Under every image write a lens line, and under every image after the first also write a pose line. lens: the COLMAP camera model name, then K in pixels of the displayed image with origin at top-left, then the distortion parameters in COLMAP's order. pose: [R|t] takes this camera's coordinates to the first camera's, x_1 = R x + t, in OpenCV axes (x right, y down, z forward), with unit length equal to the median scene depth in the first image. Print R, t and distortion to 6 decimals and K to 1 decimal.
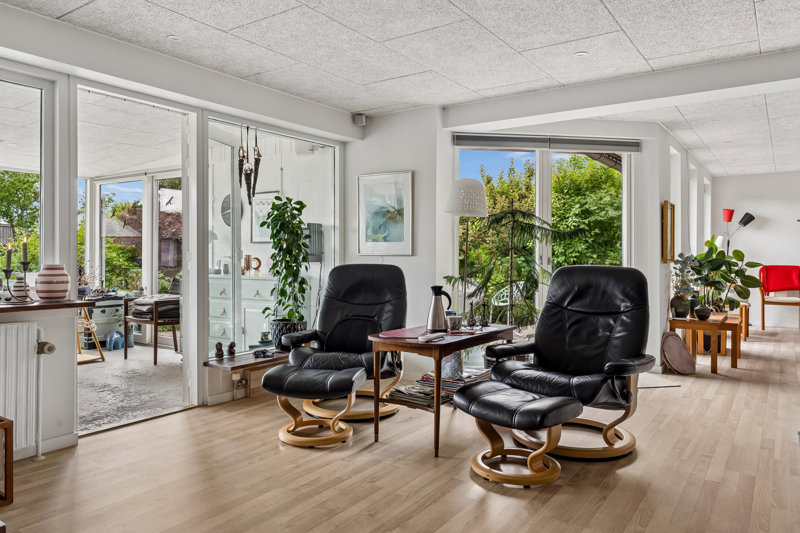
lens RADIAL K [[567.7, 0, 400.0], [0, 567.7, 266.5], [0, 0, 1]] dist [0.006478, 0.002703]
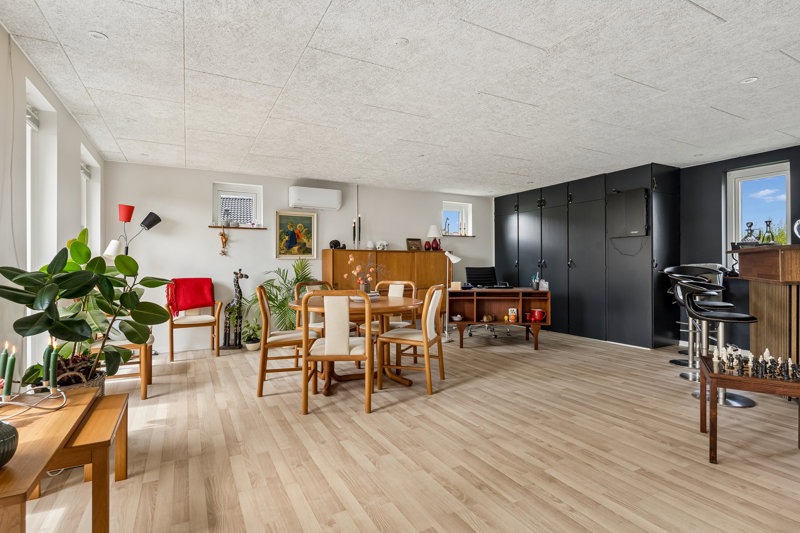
lens RADIAL K [[396.3, 0, 400.0], [0, 396.3, 266.5], [0, 0, 1]] dist [-0.000013, 0.000010]
pose [[0.459846, 0.003362, 0.887992, 0.355065], [0.015446, 0.999811, -0.011784, -0.009498], [-0.887864, 0.019135, 0.459707, 0.559455]]
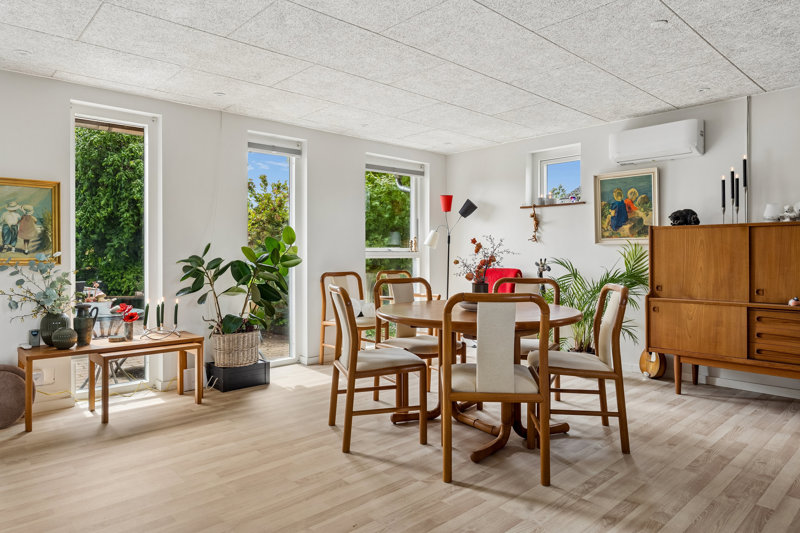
lens RADIAL K [[511.6, 0, 399.6], [0, 511.6, 251.2], [0, 0, 1]] dist [0.000584, -0.000300]
pose [[0.975592, 0.005889, -0.219514, 0.855847], [-0.011323, 0.999660, -0.023505, -0.009236], [0.219300, 0.025417, 0.975326, 0.391672]]
